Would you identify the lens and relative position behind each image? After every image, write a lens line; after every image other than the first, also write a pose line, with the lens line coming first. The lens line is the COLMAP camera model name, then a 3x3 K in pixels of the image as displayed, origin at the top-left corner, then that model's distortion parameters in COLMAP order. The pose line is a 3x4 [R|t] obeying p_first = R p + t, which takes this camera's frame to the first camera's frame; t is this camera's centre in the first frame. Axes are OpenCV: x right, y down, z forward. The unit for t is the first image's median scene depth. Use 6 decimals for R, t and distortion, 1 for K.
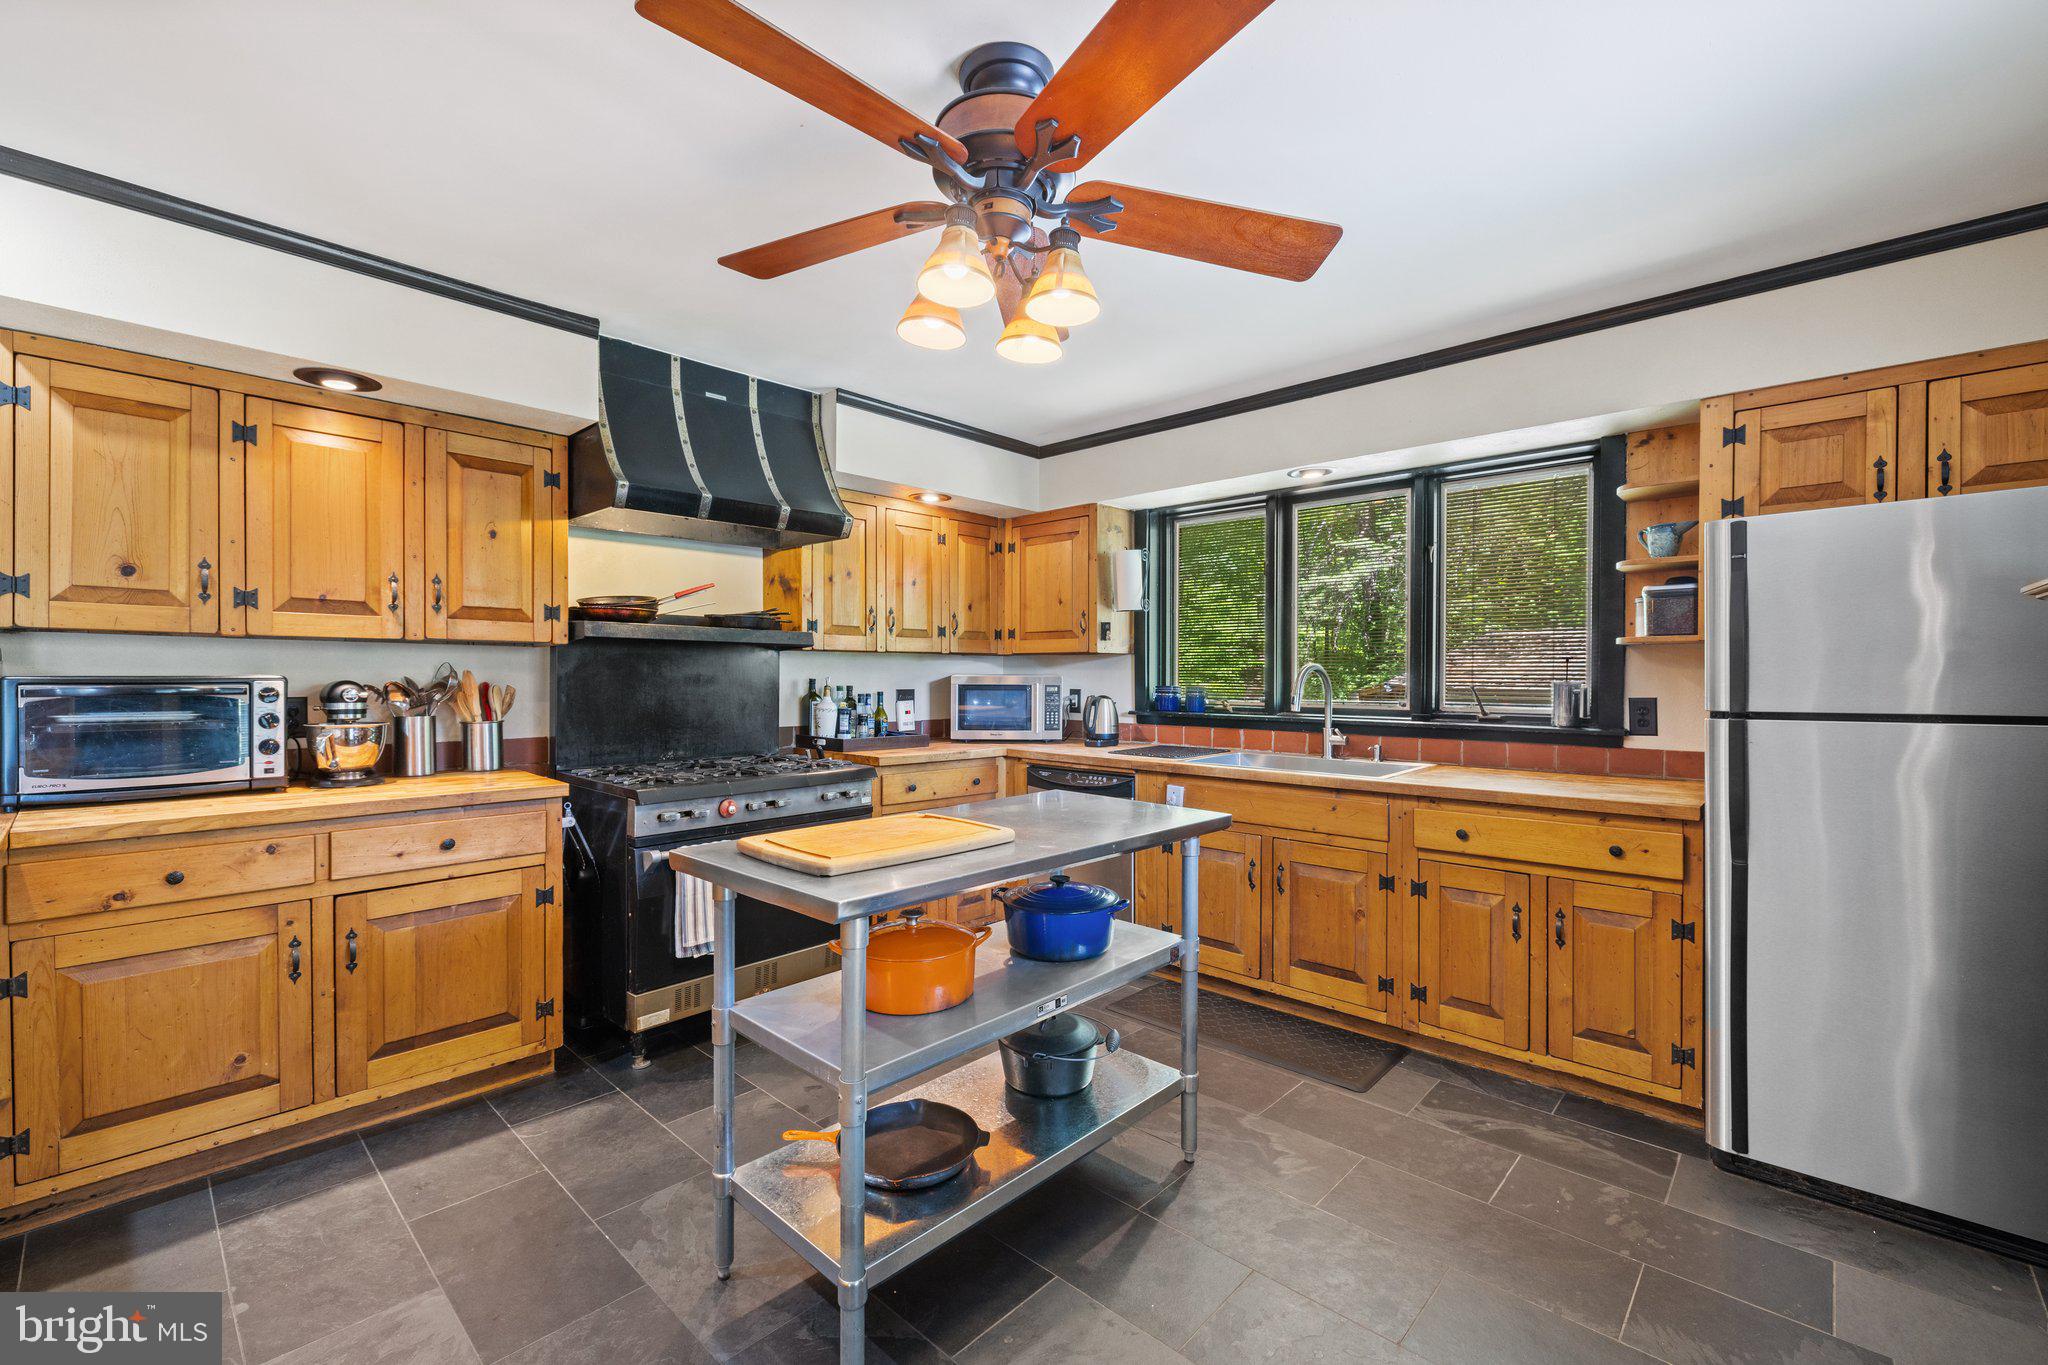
lens RADIAL K [[867.9, 0, 1019.5], [0, 867.9, 647.6], [0, 0, 1]] dist [0.000893, -0.000114]
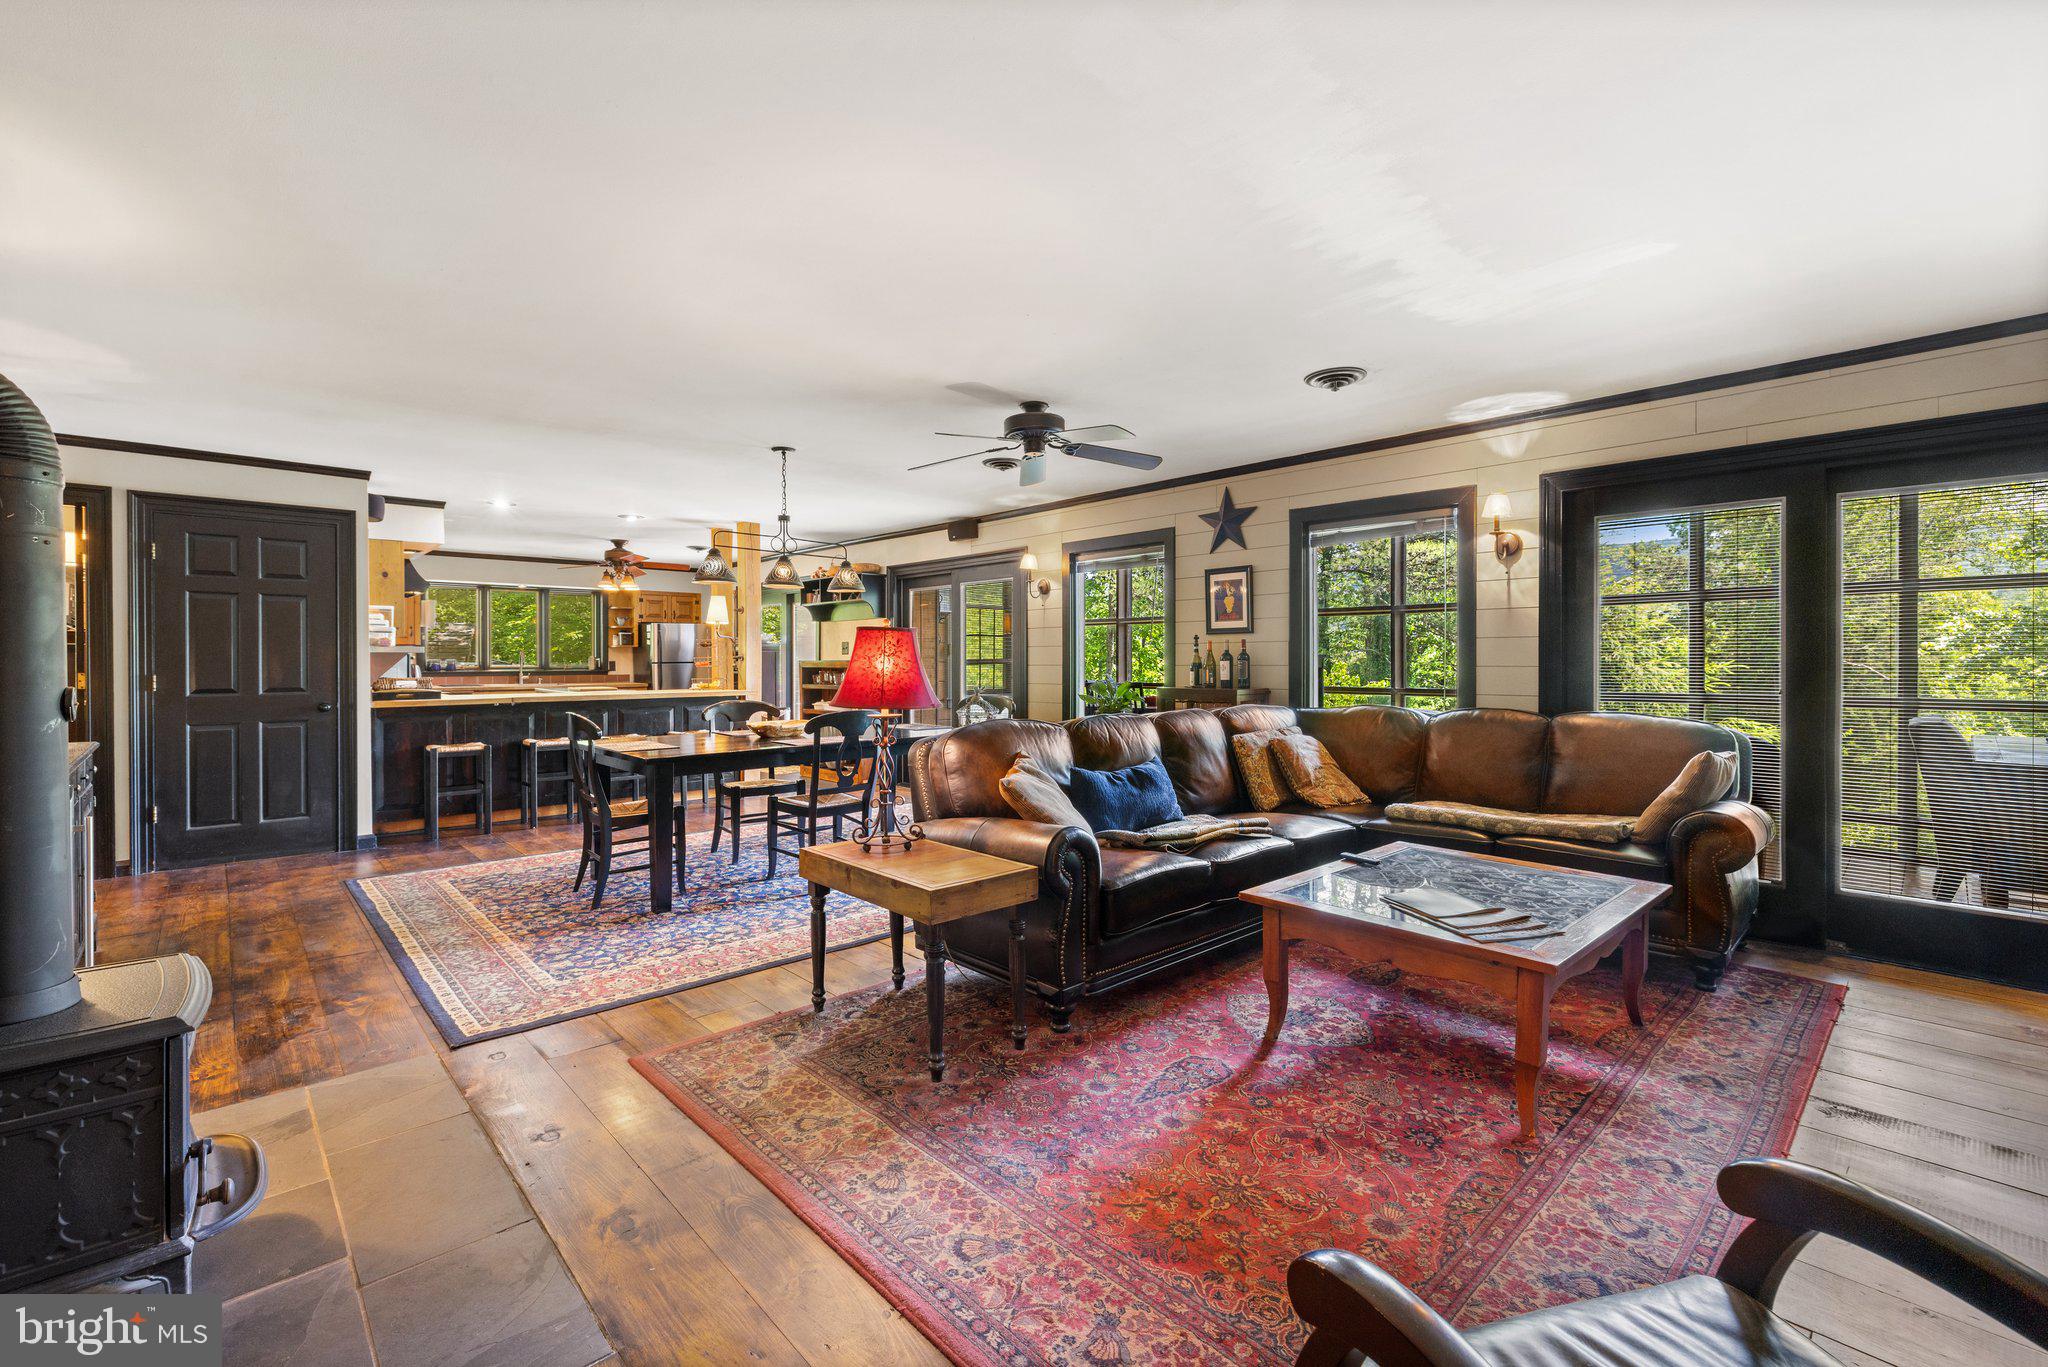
lens RADIAL K [[867.9, 0, 1019.5], [0, 867.9, 648.6], [0, 0, 1]] dist [0.000893, -0.000114]
pose [[0.060965, 0.001546, 0.998139, -2.938770], [-0.027578, 0.999620, 0.000136, -0.046458], [-0.997759, -0.027535, 0.060985, -1.005400]]
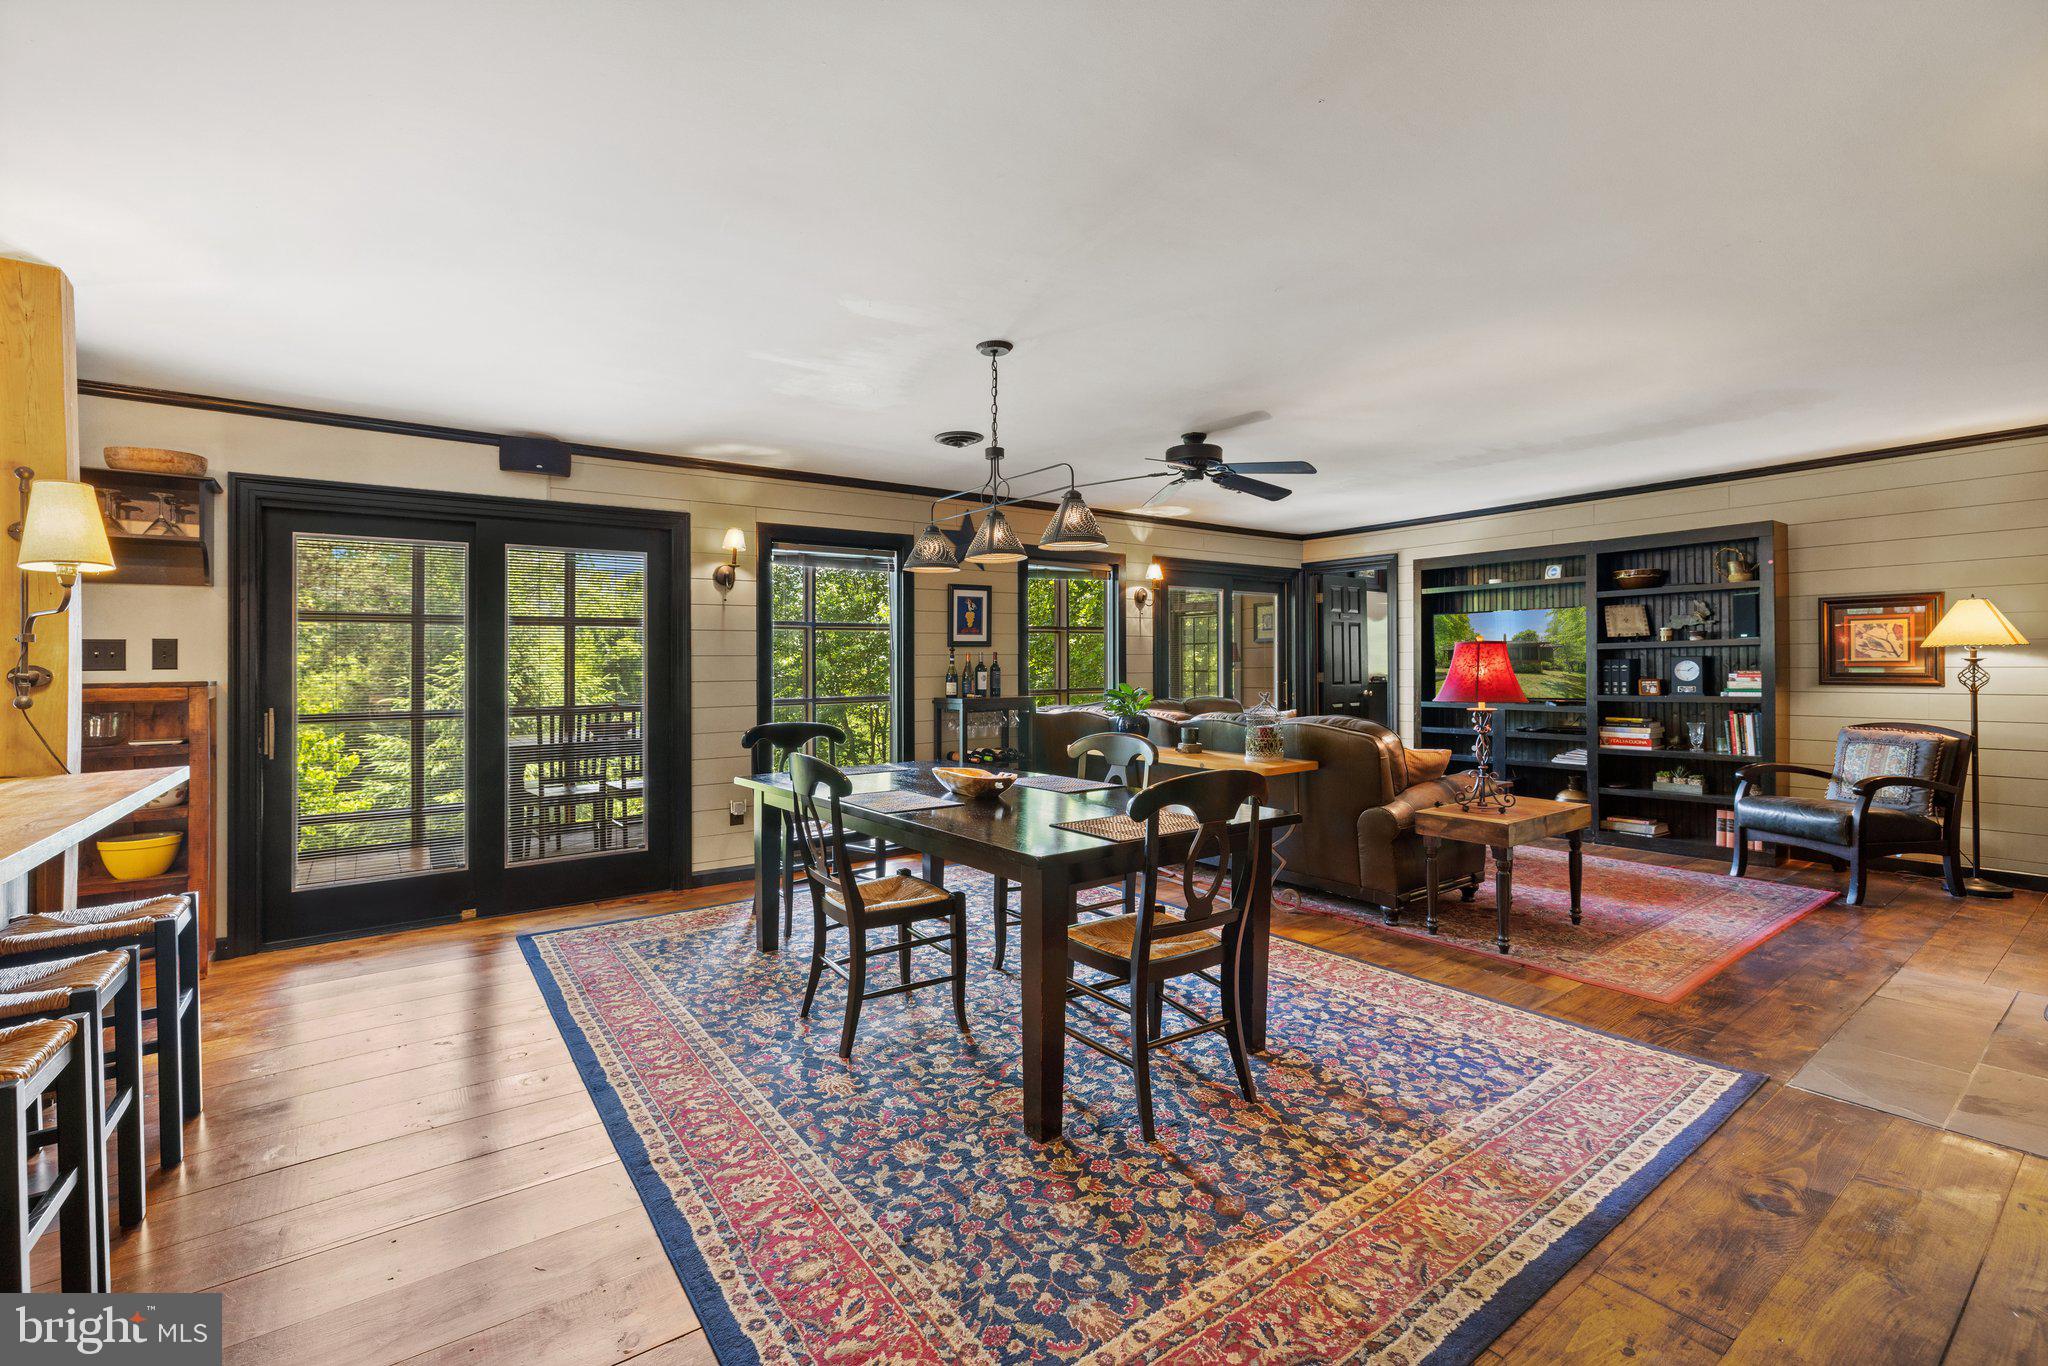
lens RADIAL K [[867.9, 0, 1019.5], [0, 867.9, 648.1], [0, 0, 1]] dist [0.000893, -0.000114]
pose [[-0.982603, 0.008040, 0.185545, -1.482962], [-0.001541, 0.998675, -0.051437, 0.016933], [-0.185712, -0.050828, -0.981289, 0.648718]]
